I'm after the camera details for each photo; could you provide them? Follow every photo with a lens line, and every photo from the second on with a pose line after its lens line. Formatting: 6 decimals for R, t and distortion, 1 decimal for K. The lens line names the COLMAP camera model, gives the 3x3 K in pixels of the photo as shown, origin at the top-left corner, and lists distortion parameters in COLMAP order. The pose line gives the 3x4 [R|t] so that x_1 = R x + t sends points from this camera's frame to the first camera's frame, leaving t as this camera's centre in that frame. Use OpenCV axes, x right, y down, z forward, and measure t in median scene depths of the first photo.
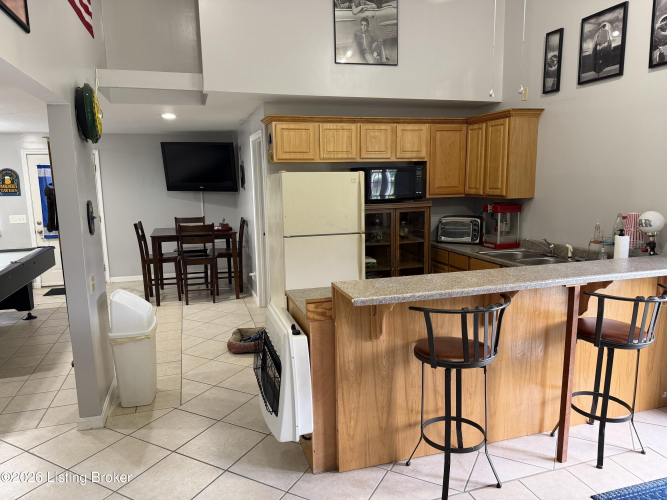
lens RADIAL K [[464.6, 0, 333.5], [0, 464.6, 250.0], [0, 0, 1]] dist [0.045752, 0.000161]
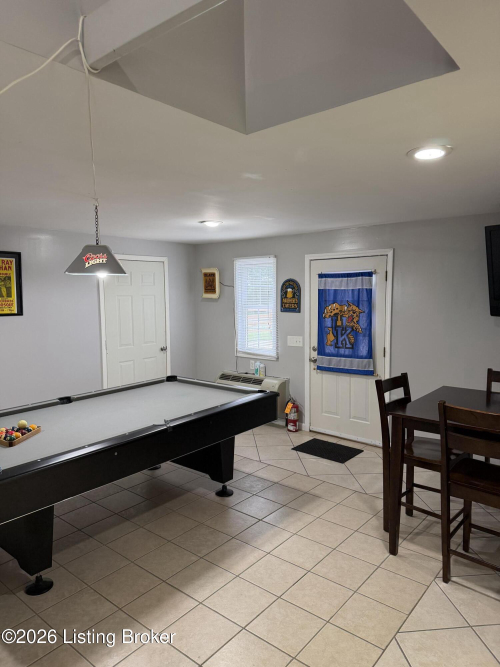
lens RADIAL K [[464.6, 0, 249.8], [0, 464.6, 336.6], [0, 0, 1]] dist [0.045752, 0.000161]
pose [[0.548218, 0.103516, -0.829904, -0.056417], [-0.131256, 0.990663, 0.036862, -0.092915], [0.825971, 0.088721, 0.556686, 0.503528]]
